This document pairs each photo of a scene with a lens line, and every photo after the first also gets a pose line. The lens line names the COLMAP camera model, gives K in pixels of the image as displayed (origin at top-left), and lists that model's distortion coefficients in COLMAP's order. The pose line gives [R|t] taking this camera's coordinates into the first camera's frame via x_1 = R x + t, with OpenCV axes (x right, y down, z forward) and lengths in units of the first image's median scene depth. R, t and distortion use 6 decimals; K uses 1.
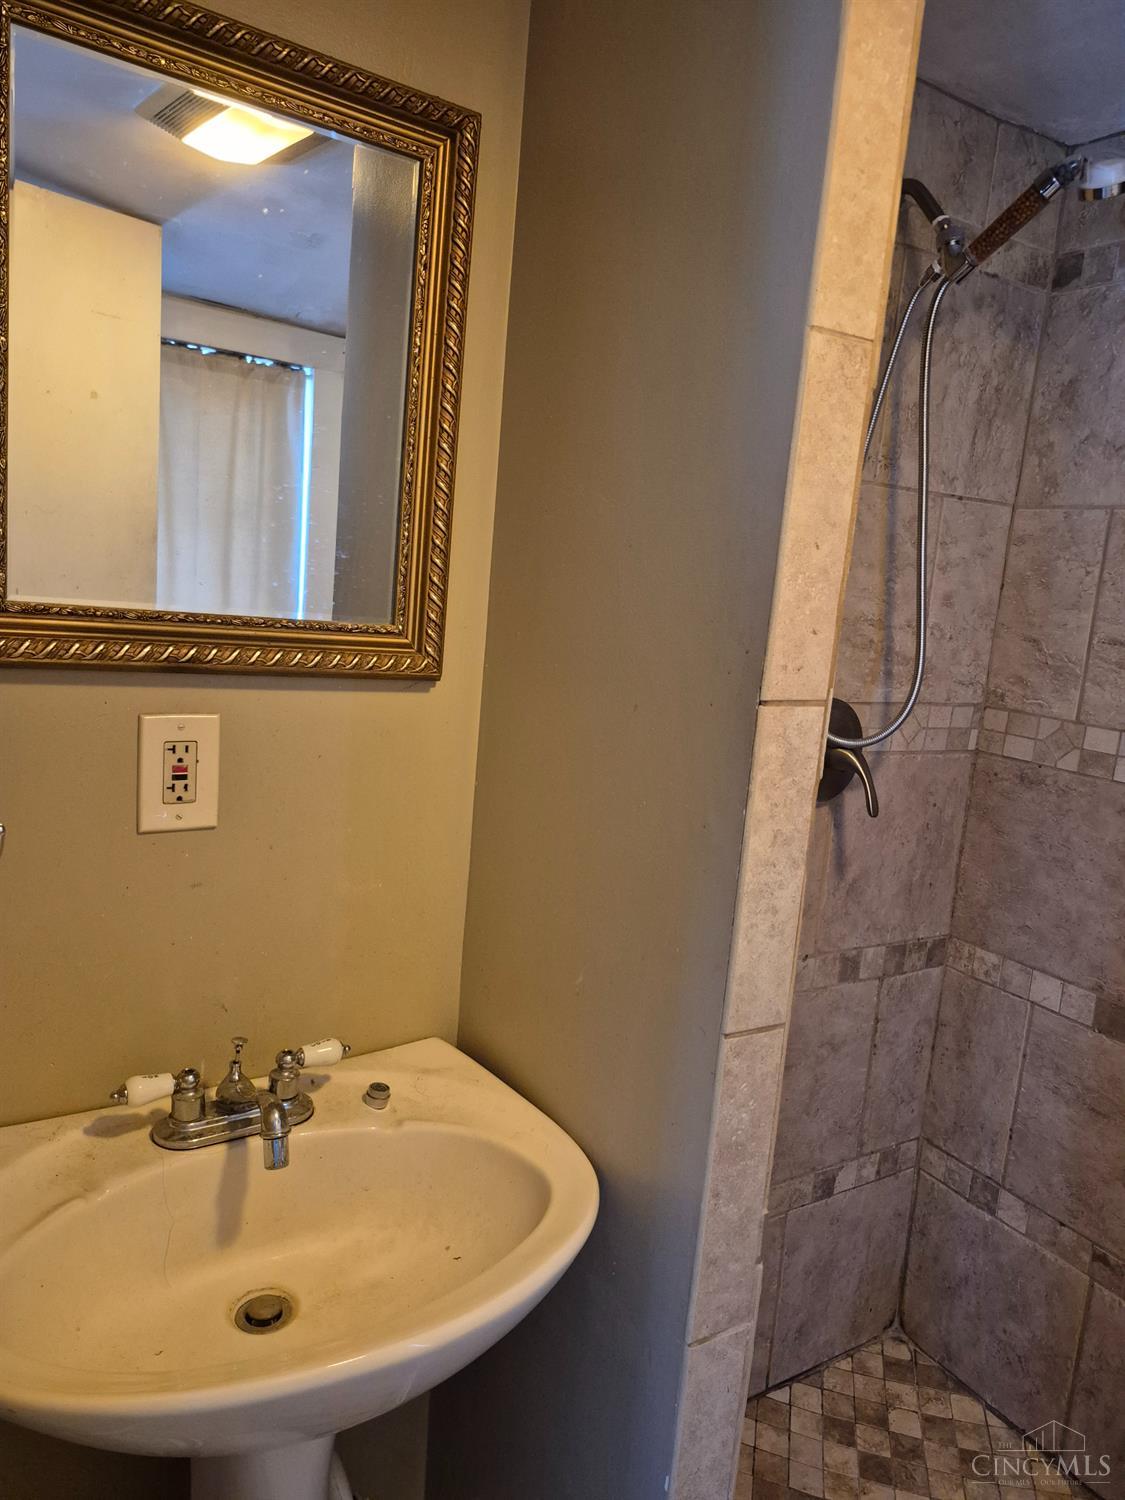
lens RADIAL K [[1050.4, 0, 562.5], [0, 1050.4, 750.0], [0, 0, 1]] dist [0.050351, -0.040199]
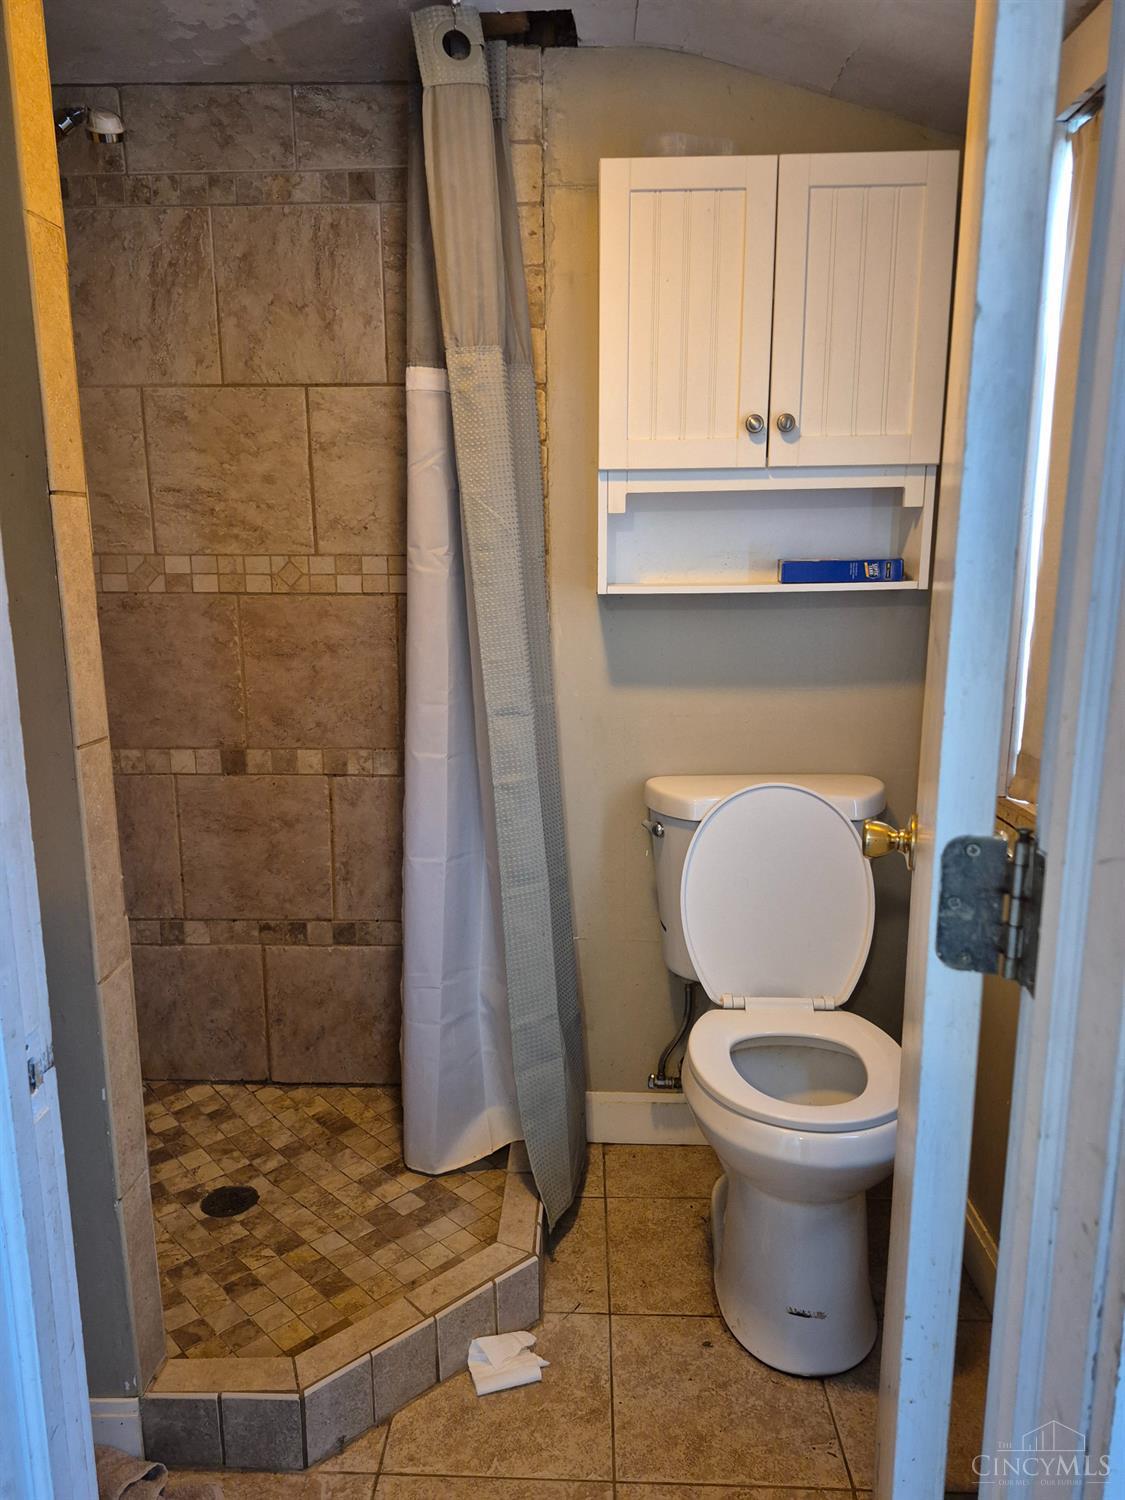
lens RADIAL K [[1037.6, 0, 562.5], [0, 1037.6, 750.0], [0, 0, 1]] dist [0.114503, -0.123453]
pose [[0.572187, -0.241229, 0.783843, -0.313585], [0.193762, 0.968468, 0.156606, 0.101363], [-0.796905, 0.062271, 0.600886, -0.181759]]
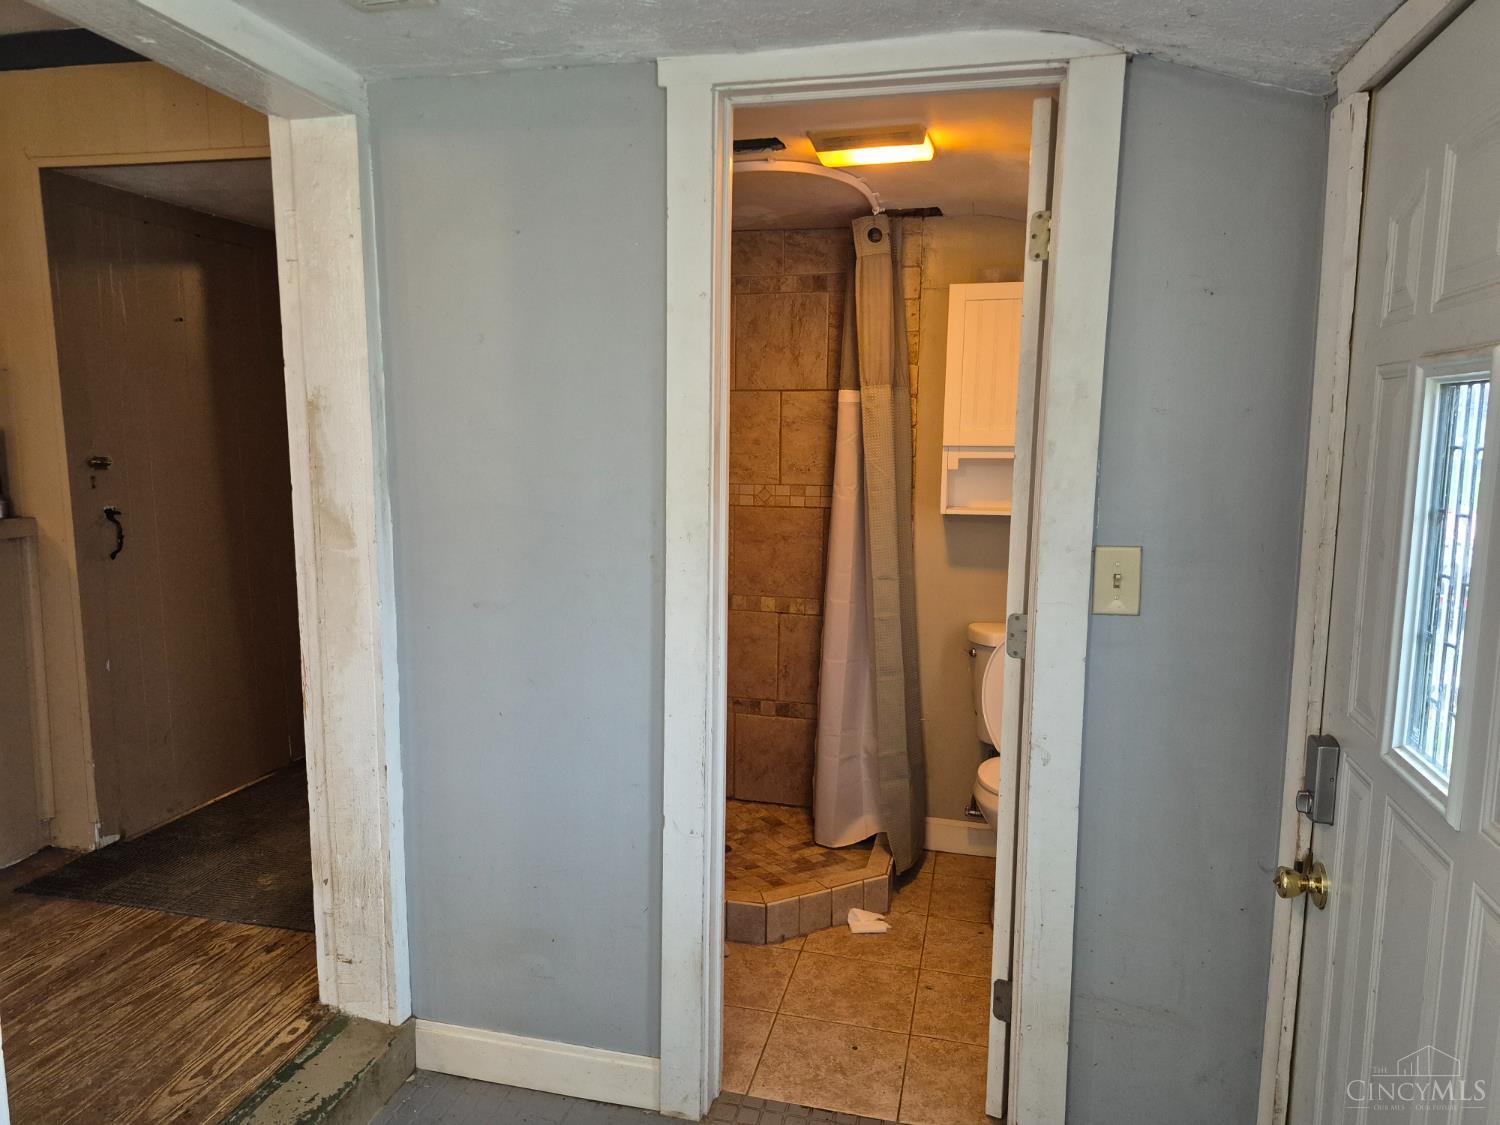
lens RADIAL K [[1037.6, 0, 740.0], [0, 1037.6, 554.9], [0, 0, 1]] dist [0.114503, -0.123453]
pose [[0.737512, -0.157062, 0.656816, -0.975599], [0.168193, 0.984652, 0.046599, 0.040698], [-0.654054, 0.076105, 0.752609, -0.794884]]
